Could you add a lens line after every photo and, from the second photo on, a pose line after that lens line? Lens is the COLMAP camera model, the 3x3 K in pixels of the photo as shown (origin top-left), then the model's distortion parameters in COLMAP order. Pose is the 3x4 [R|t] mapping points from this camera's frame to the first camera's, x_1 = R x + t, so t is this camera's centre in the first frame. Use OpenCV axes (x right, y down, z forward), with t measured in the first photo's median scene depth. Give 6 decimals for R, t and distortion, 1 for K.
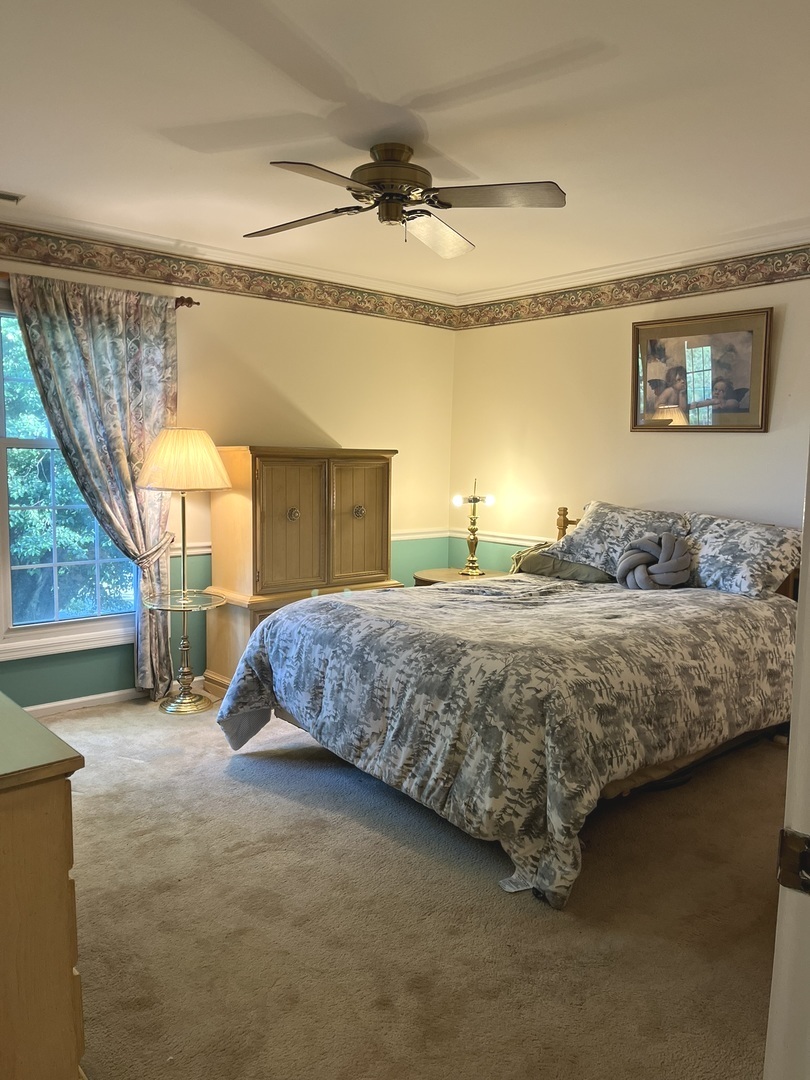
lens RADIAL K [[812.4, 0, 397.7], [0, 812.4, 537.6], [0, 0, 1]] dist [0.041299, -0.064984]
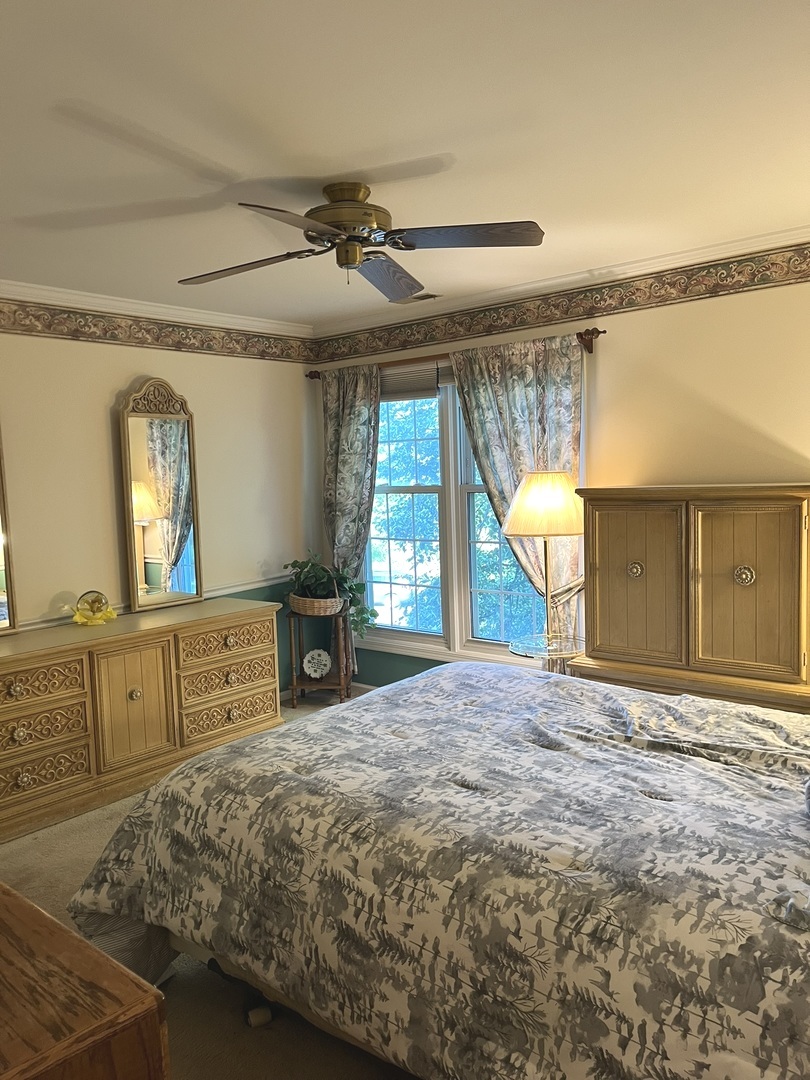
lens RADIAL K [[812.4, 0, 397.8], [0, 812.4, 542.4], [0, 0, 1]] dist [0.041299, -0.064984]
pose [[0.162997, 0.065723, -0.984435, 0.688296], [-0.057700, 0.996706, 0.056989, -0.095700], [0.984938, 0.047513, 0.166253, 0.676614]]
